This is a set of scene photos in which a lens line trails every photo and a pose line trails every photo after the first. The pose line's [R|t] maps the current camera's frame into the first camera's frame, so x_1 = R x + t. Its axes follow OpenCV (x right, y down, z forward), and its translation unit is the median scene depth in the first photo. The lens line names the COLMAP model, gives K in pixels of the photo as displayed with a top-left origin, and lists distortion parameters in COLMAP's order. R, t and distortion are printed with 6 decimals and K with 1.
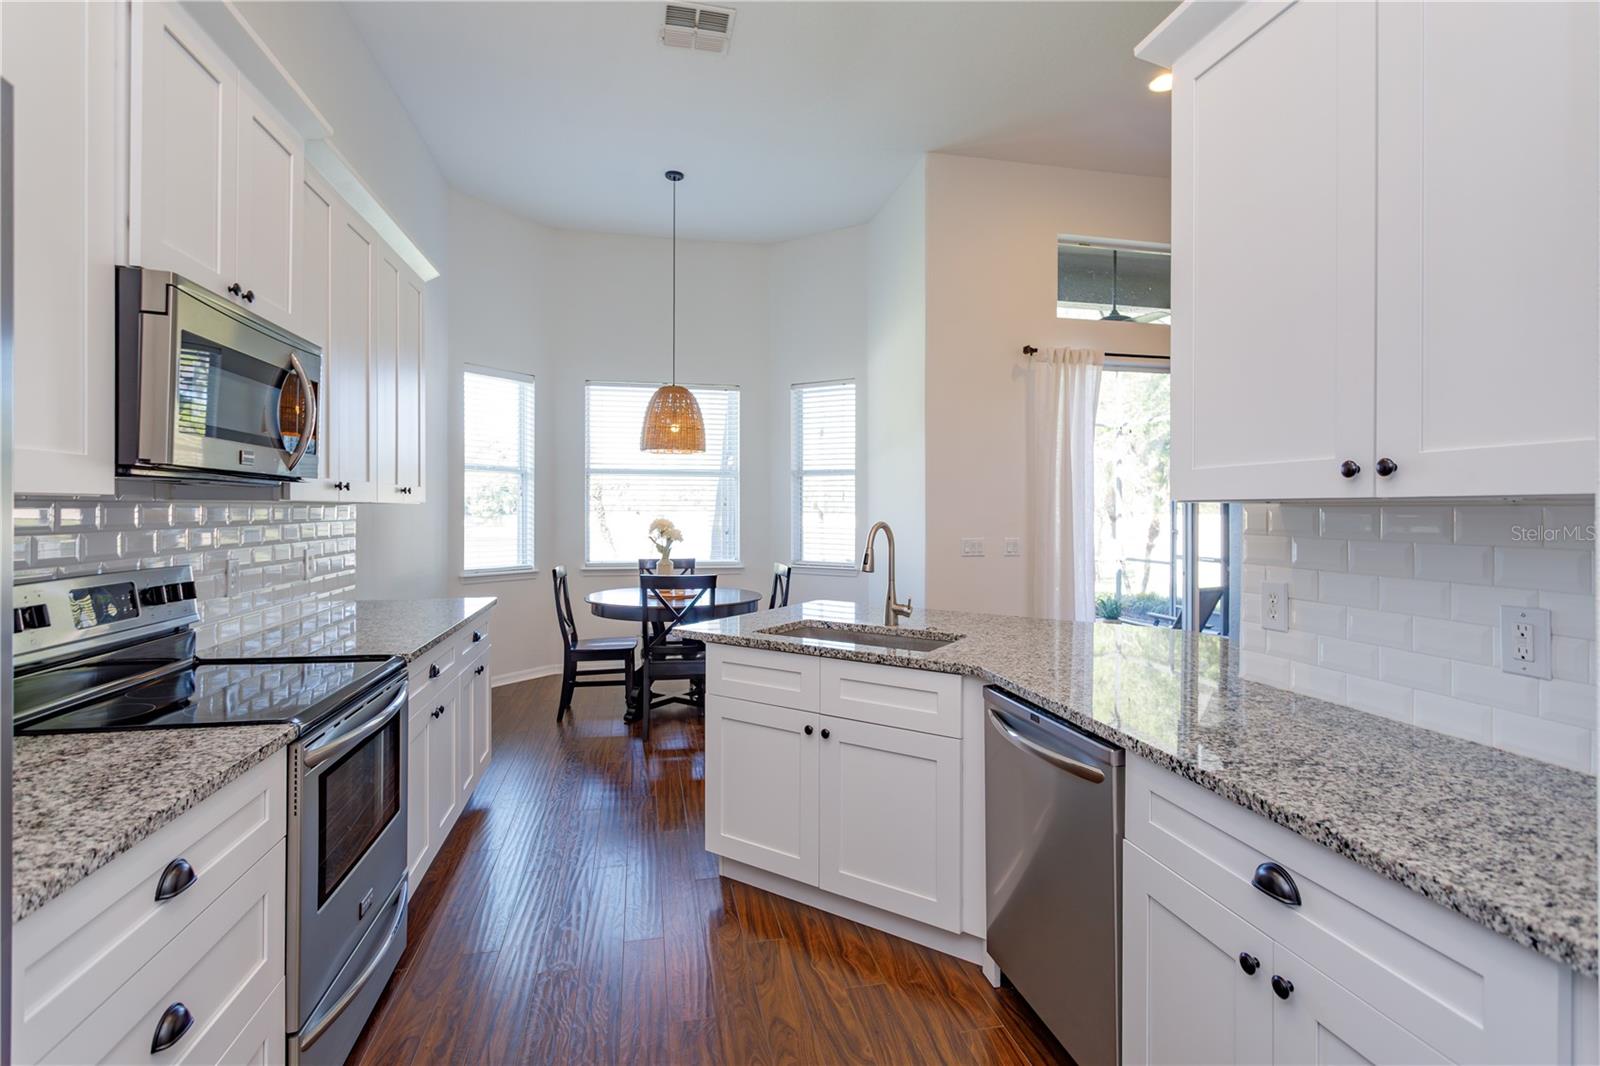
lens RADIAL K [[761.7, 0, 804.6], [0, 761.7, 518.4], [0, 0, 1]] dist [0.000128, 0.000903]
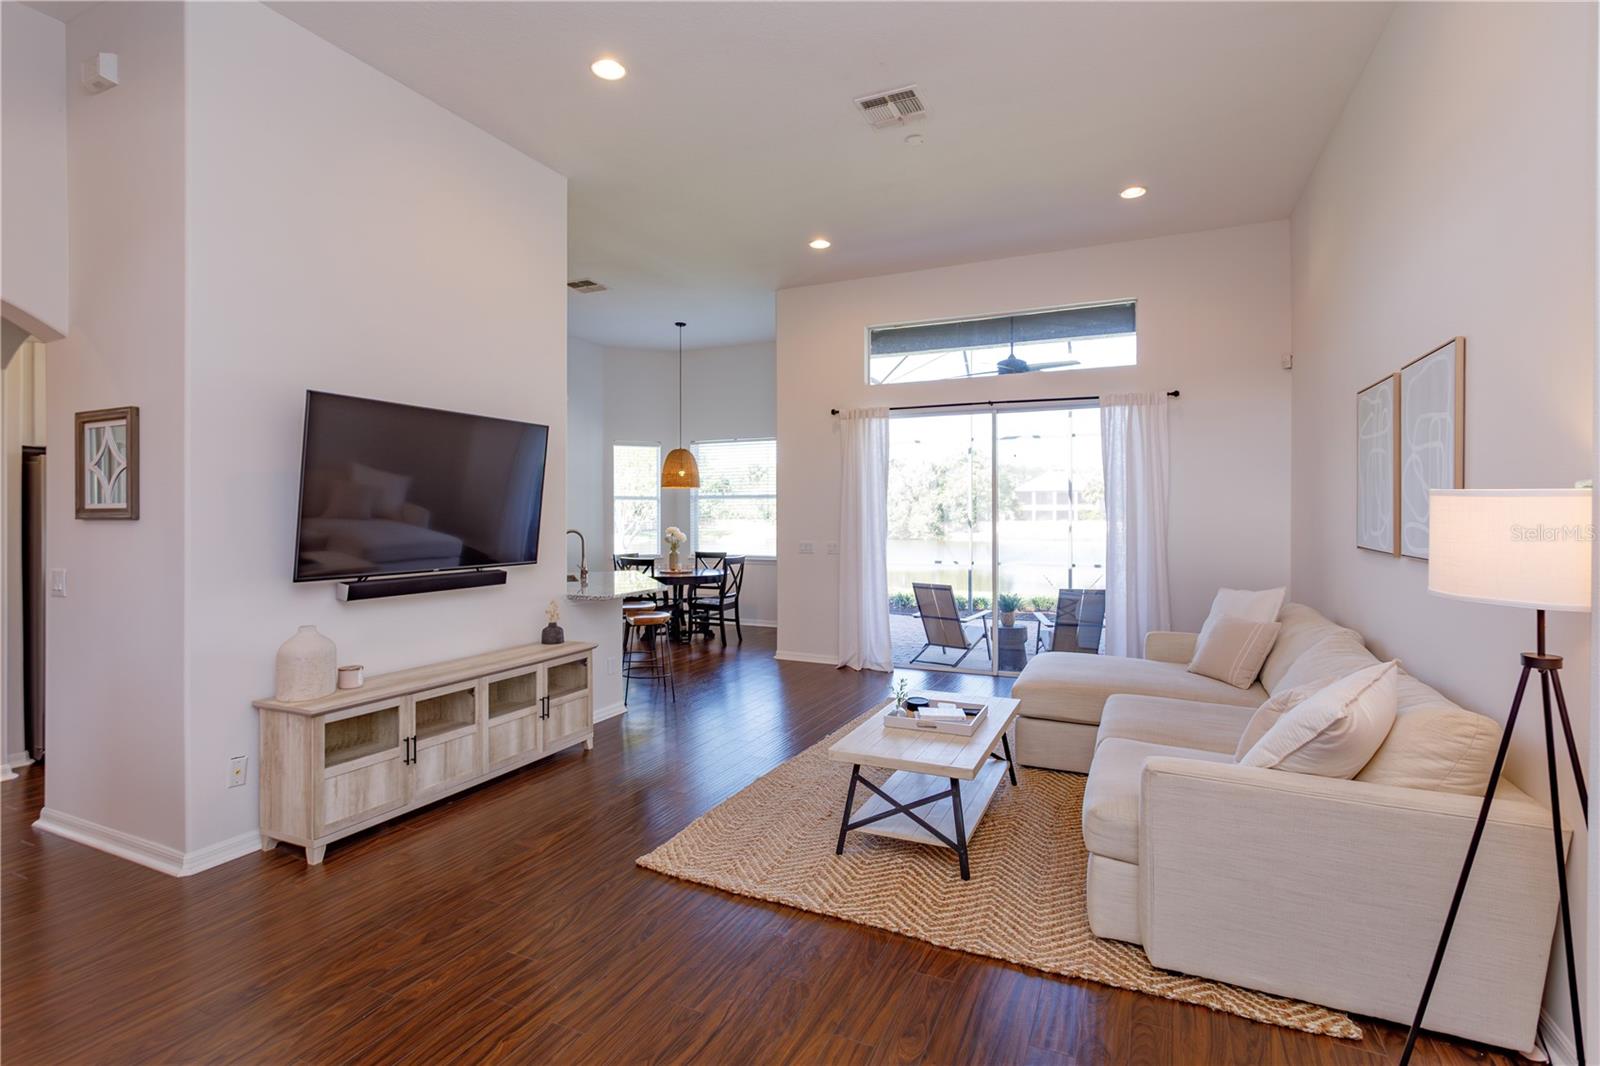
lens RADIAL K [[761.7, 0, 794.1], [0, 761.7, 518.5], [0, 0, 1]] dist [0.000128, 0.000903]
pose [[0.793473, -0.006458, -0.608571, 1.054498], [0.003239, 0.999974, -0.006389, -0.008391], [0.608597, 0.003098, 0.793474, -0.186878]]
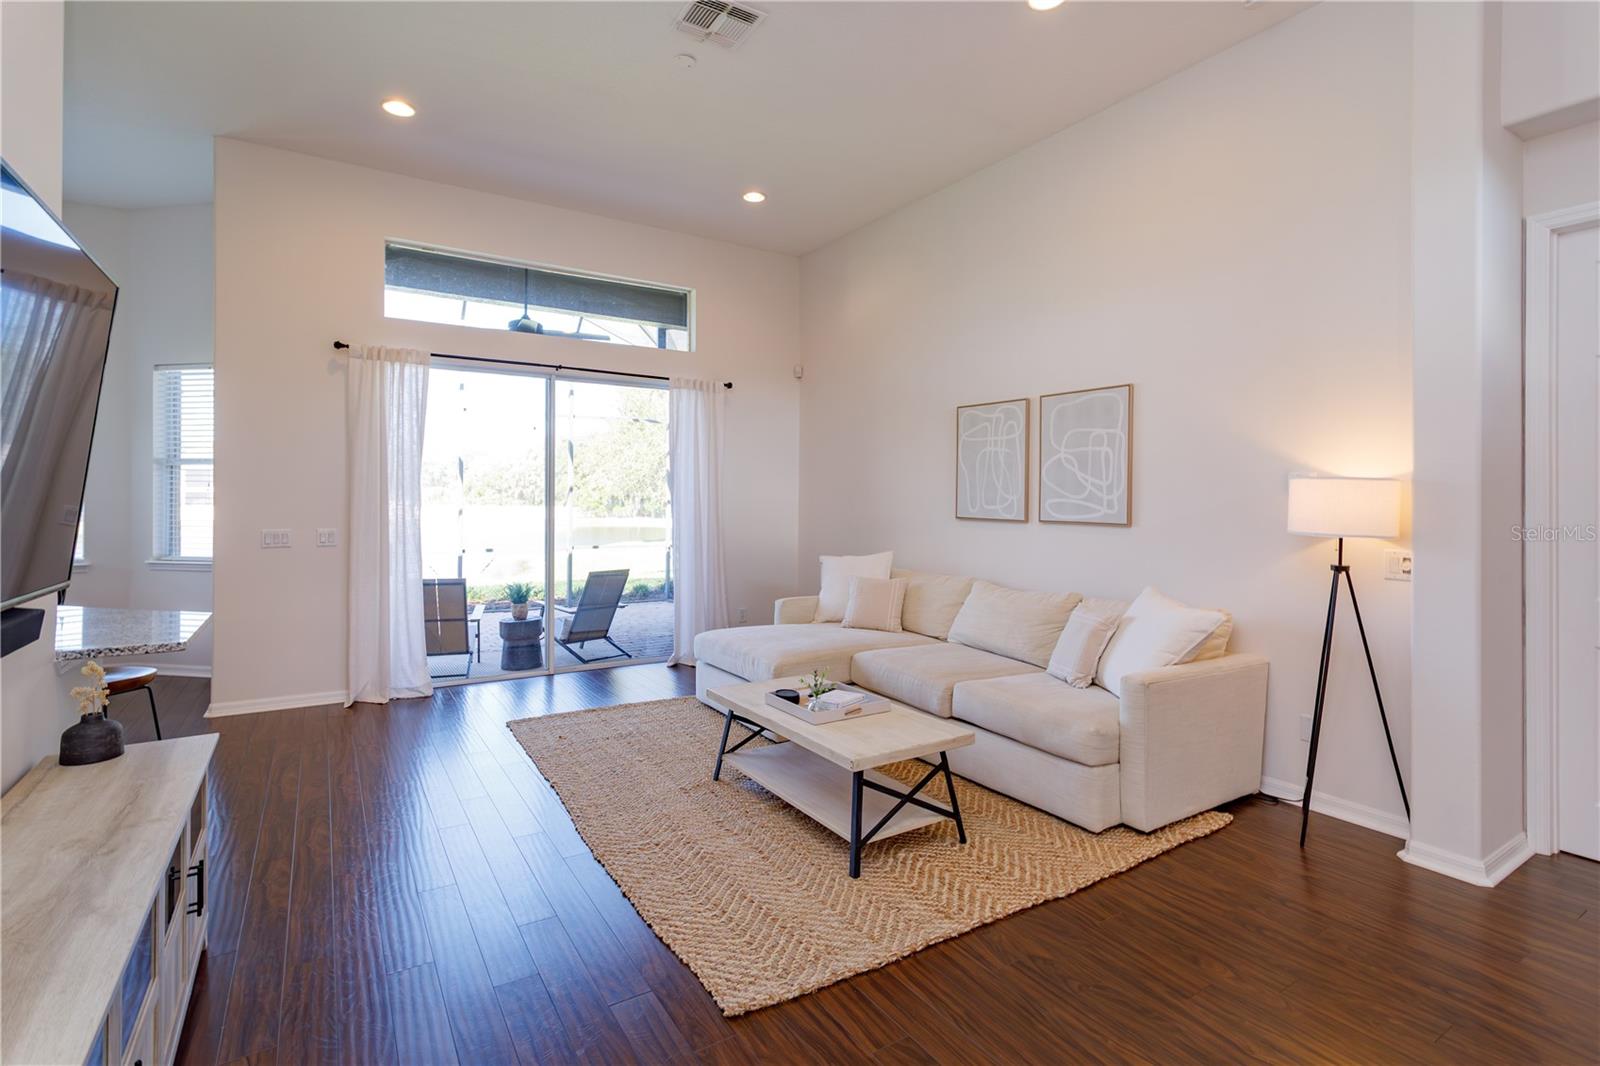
lens RADIAL K [[761.7, 0, 804.0], [0, 761.7, 501.3], [0, 0, 1]] dist [0.000128, 0.000903]
pose [[0.939987, -0.003457, 0.341193, 0.502333], [0.005469, 0.999973, -0.004937, -0.002414], [-0.341167, 0.006507, 0.939980, -0.167003]]
